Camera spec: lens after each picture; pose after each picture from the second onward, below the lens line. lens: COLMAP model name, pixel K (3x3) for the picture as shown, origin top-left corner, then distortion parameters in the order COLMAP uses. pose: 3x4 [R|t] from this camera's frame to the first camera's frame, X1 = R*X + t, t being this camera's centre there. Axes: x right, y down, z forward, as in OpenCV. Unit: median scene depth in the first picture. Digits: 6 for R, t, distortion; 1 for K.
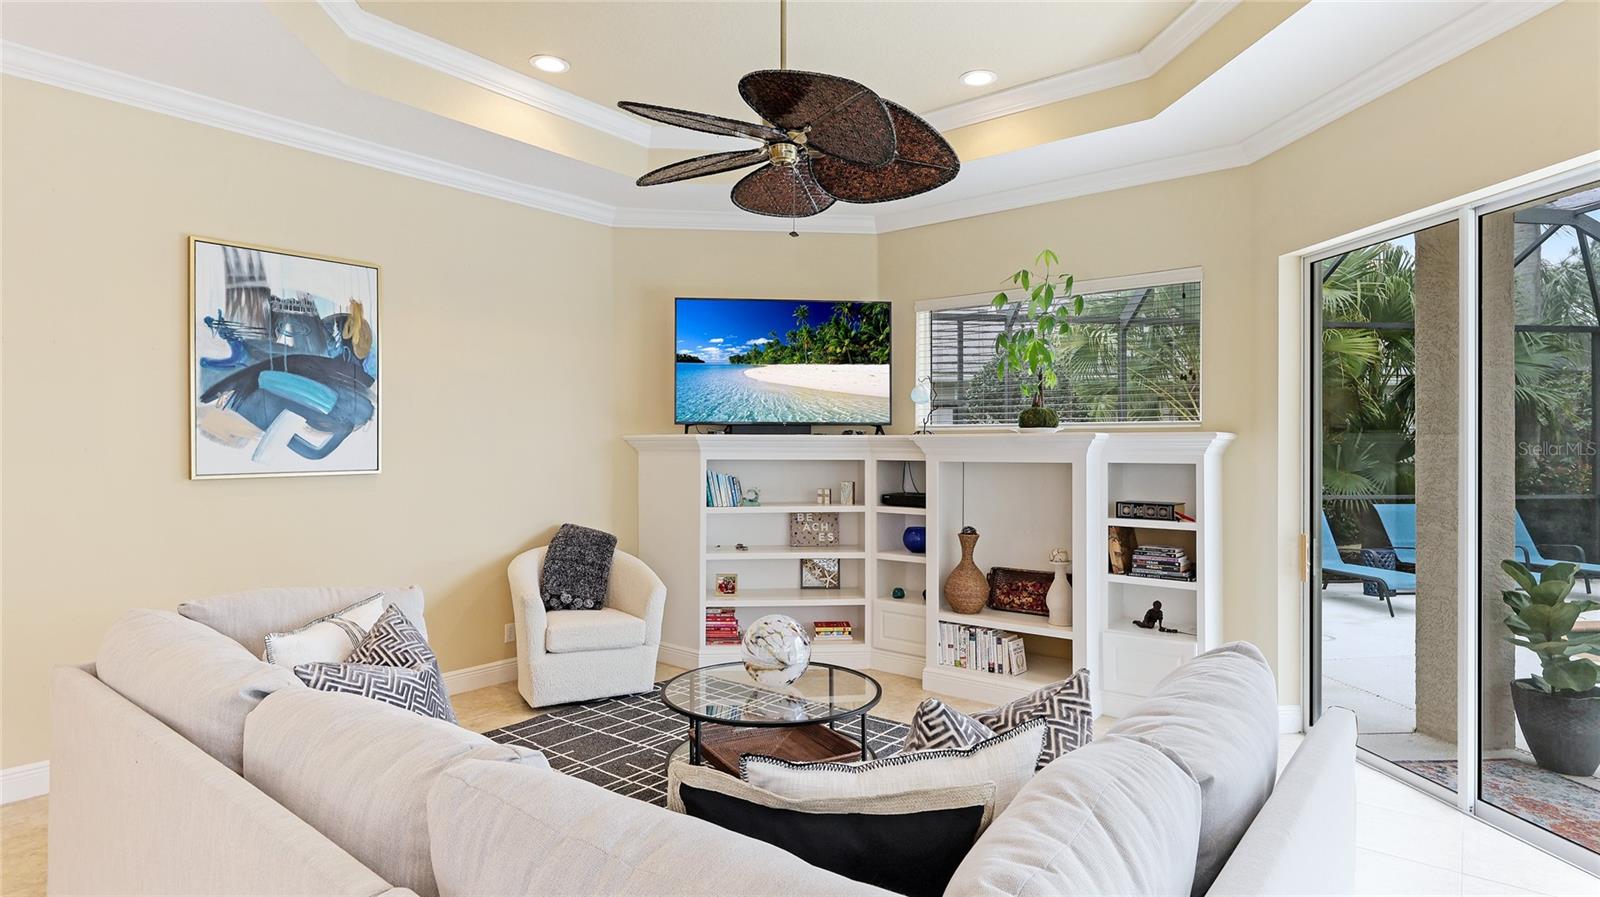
lens RADIAL K [[835.6, 0, 796.6], [0, 835.6, 443.5], [0, 0, 1]] dist [-0.000457, -0.000284]
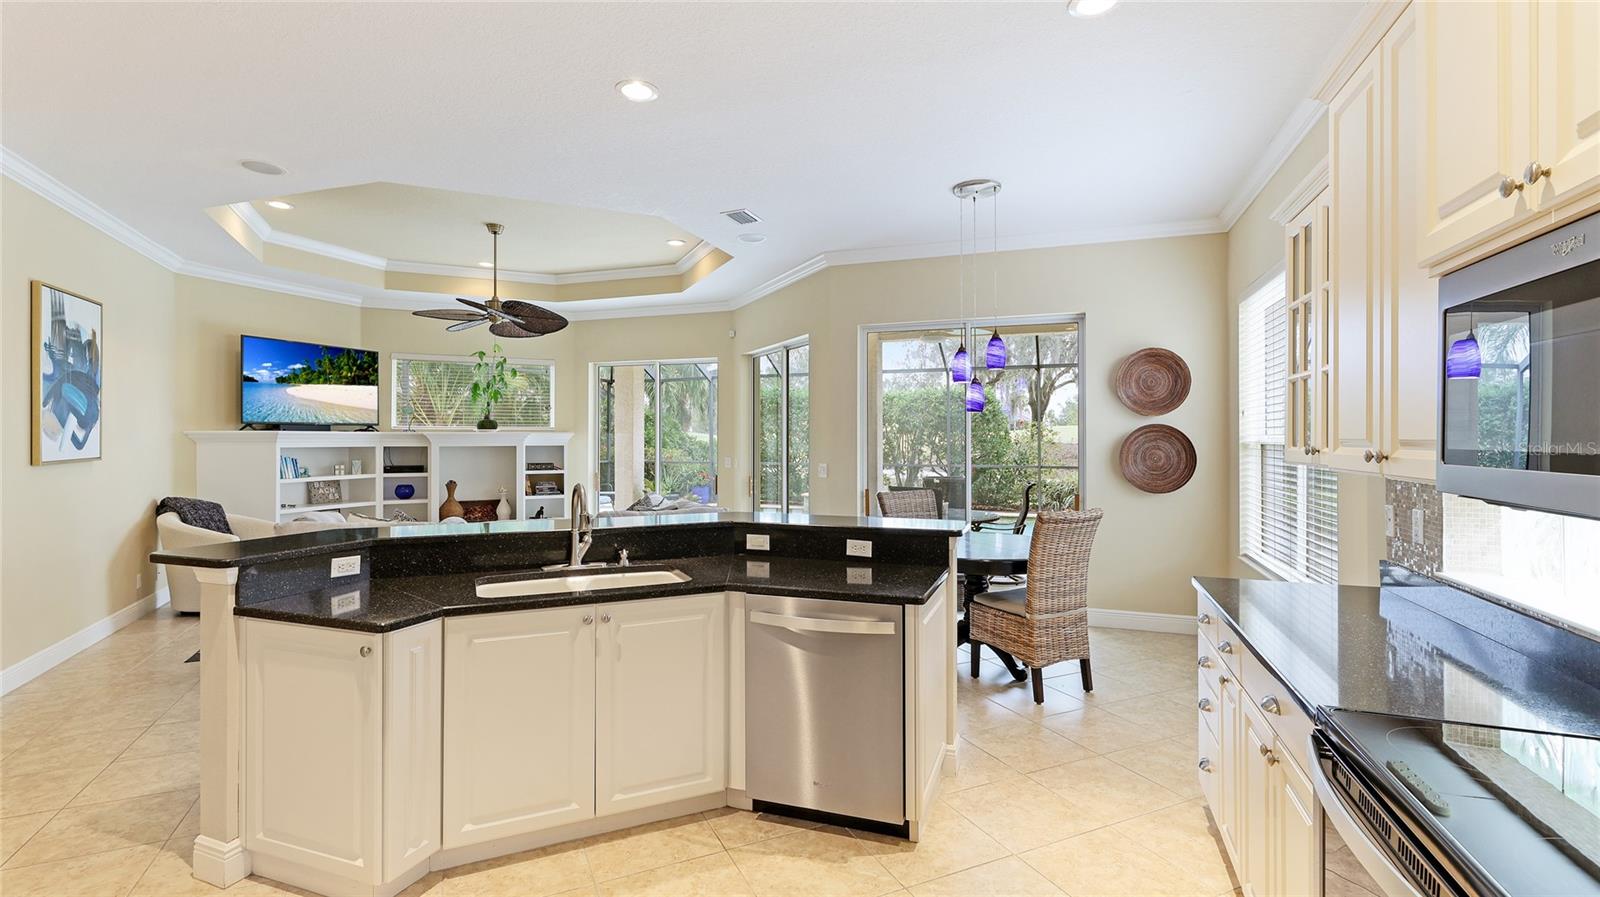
lens RADIAL K [[726.5, 0, 800.3], [0, 726.5, 435.0], [0, 0, 1]] dist [0.001333, 0.000298]
pose [[0.434138, 0.001513, 0.900845, -0.964617], [-0.003114, 0.999995, -0.000179, -0.006872], [-0.900841, -0.002728, 0.434141, -0.454224]]
